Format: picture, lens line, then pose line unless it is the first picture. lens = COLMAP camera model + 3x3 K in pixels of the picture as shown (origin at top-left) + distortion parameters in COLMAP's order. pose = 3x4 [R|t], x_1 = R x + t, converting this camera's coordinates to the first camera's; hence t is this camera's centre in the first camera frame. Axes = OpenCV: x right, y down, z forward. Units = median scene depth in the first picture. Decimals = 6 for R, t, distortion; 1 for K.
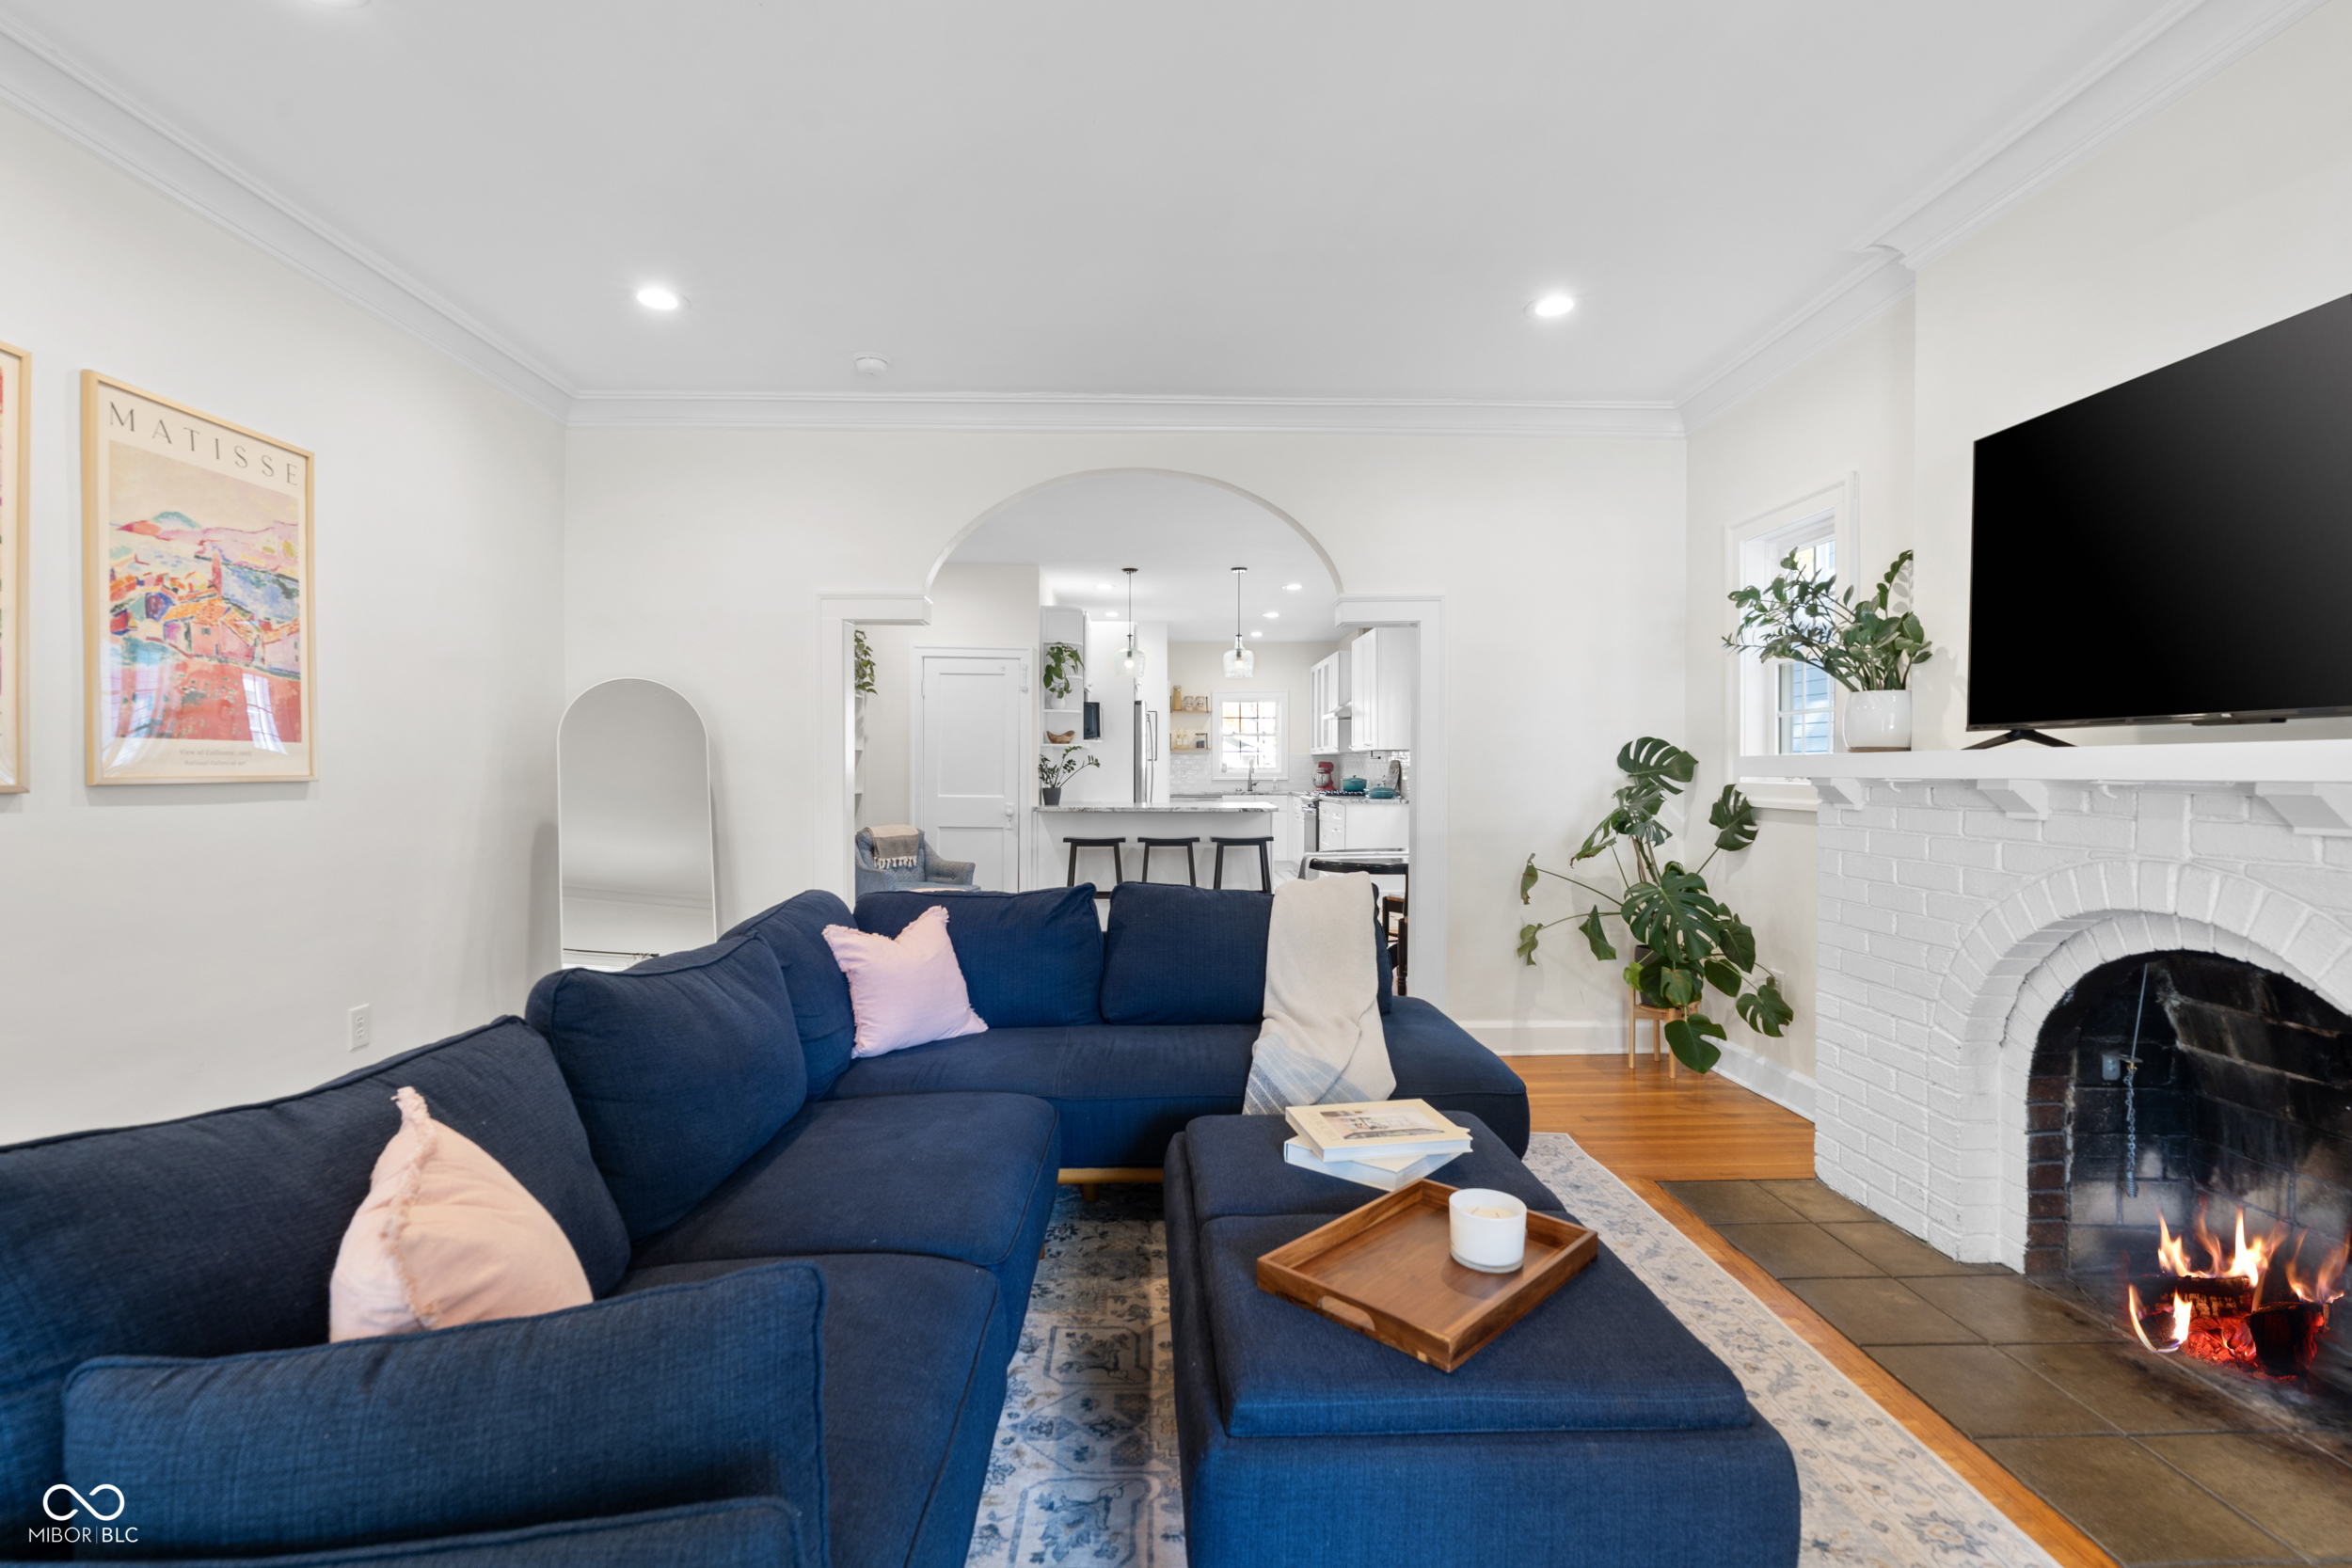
lens RADIAL K [[1064.3, 0, 1176.0], [0, 1064.3, 784.0], [0, 0, 1]] dist [-0.002251, 0.000729]
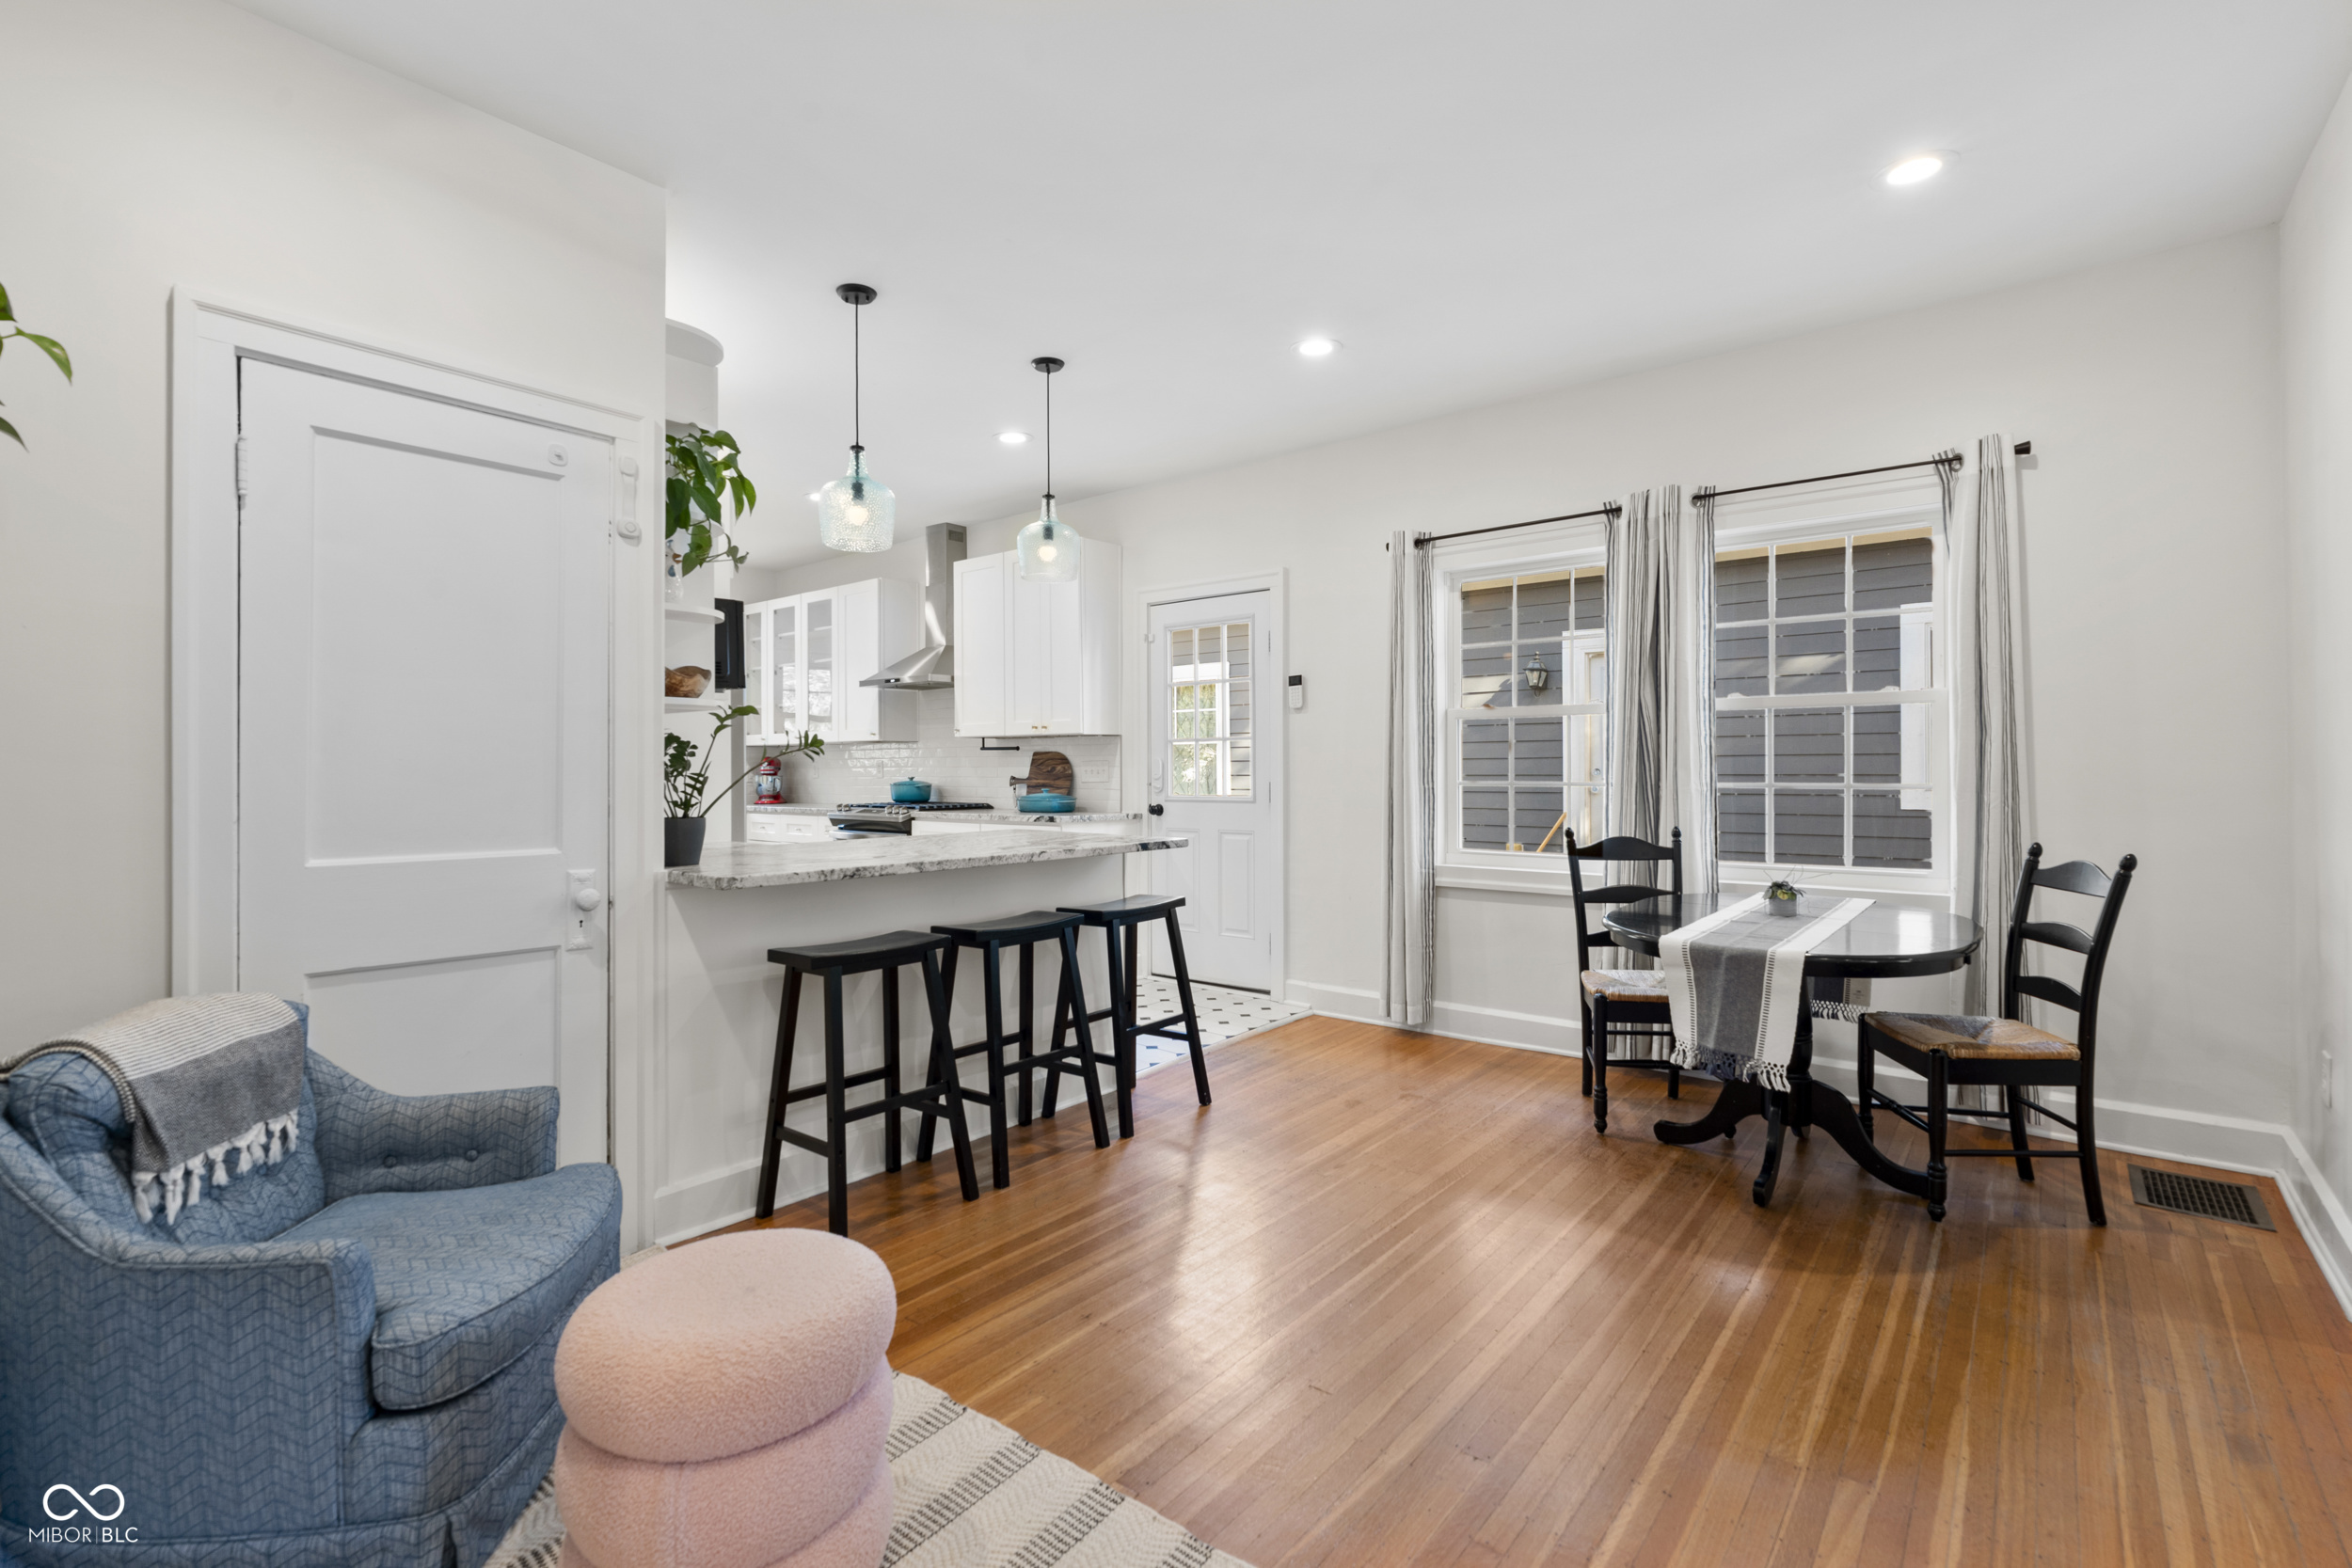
lens RADIAL K [[1057.0, 0, 1178.9], [0, 1057.0, 775.3], [0, 0, 1]] dist [-0.001388, 0.000530]
pose [[0.652571, -0.010504, 0.757655, -0.566024], [0.017643, 0.999843, -0.001335, -0.015827], [-0.757522, 0.014239, 0.652654, 1.288233]]
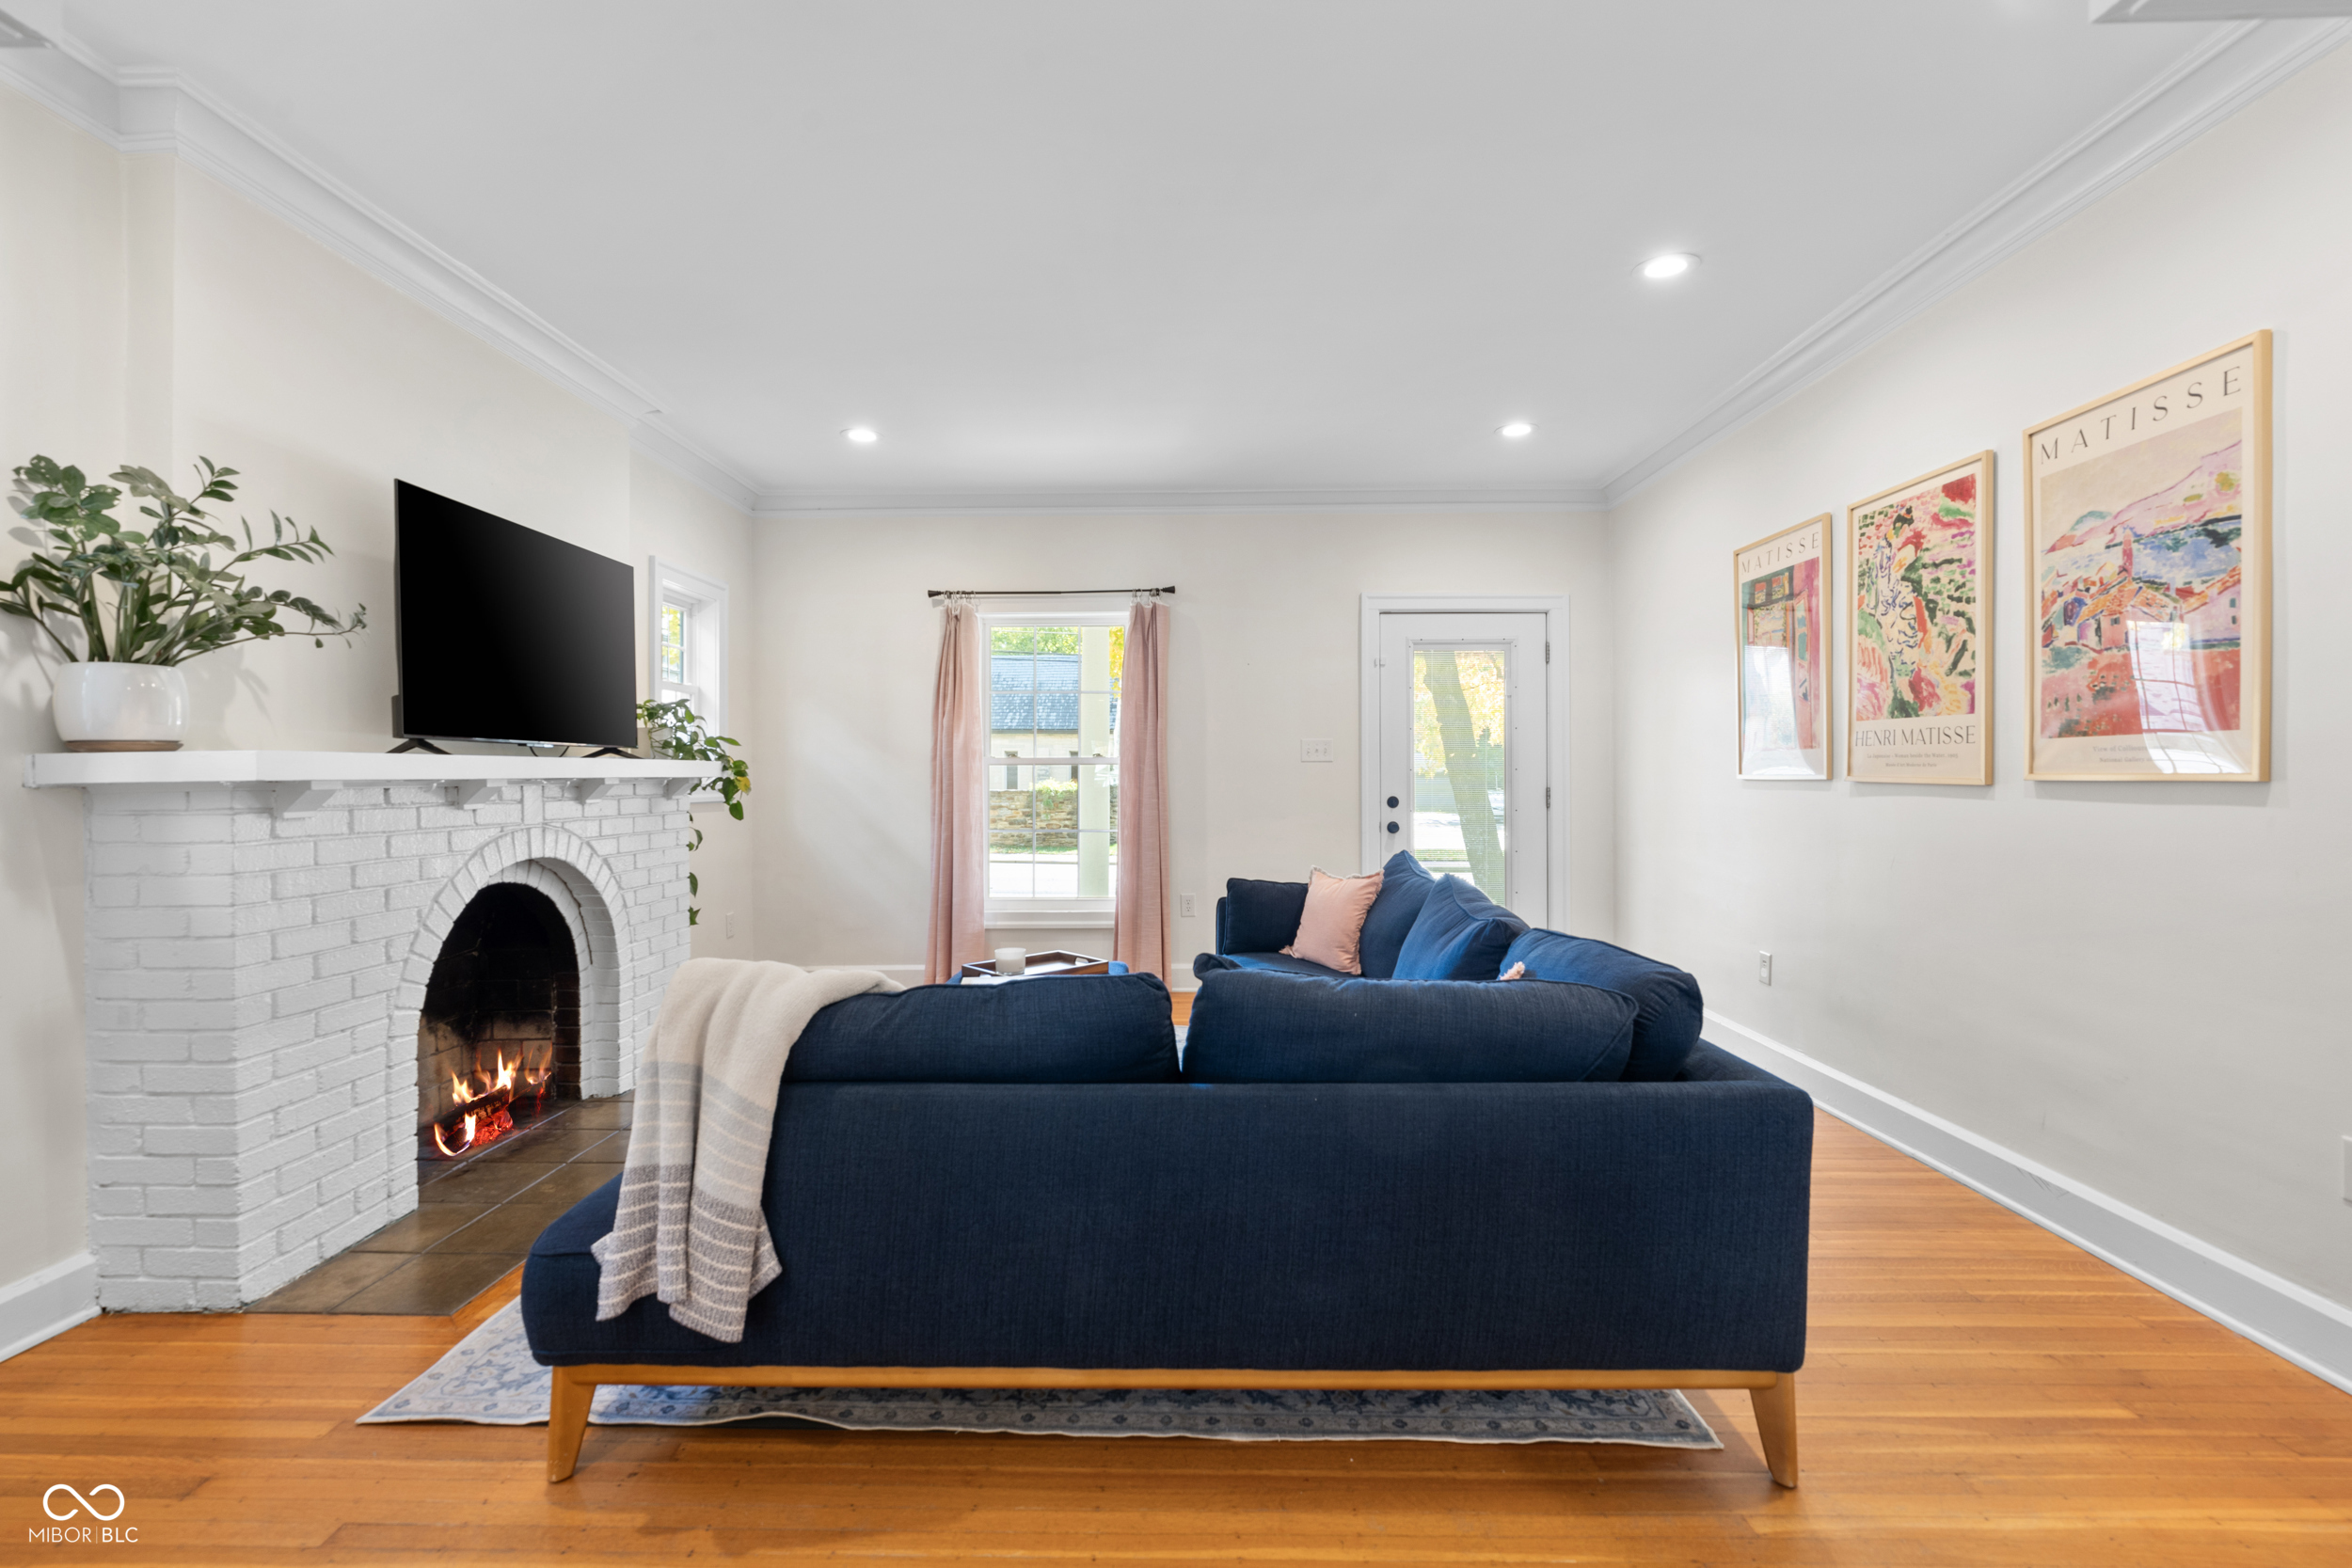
lens RADIAL K [[1057.0, 0, 1178.9], [0, 1057.0, 775.3], [0, 0, 1]] dist [-0.001388, 0.000530]
pose [[-0.999165, 0.002599, 0.040784, -0.077126], [0.003228, 0.999877, 0.015378, -0.015794], [-0.040739, 0.015497, -0.999050, 1.354557]]
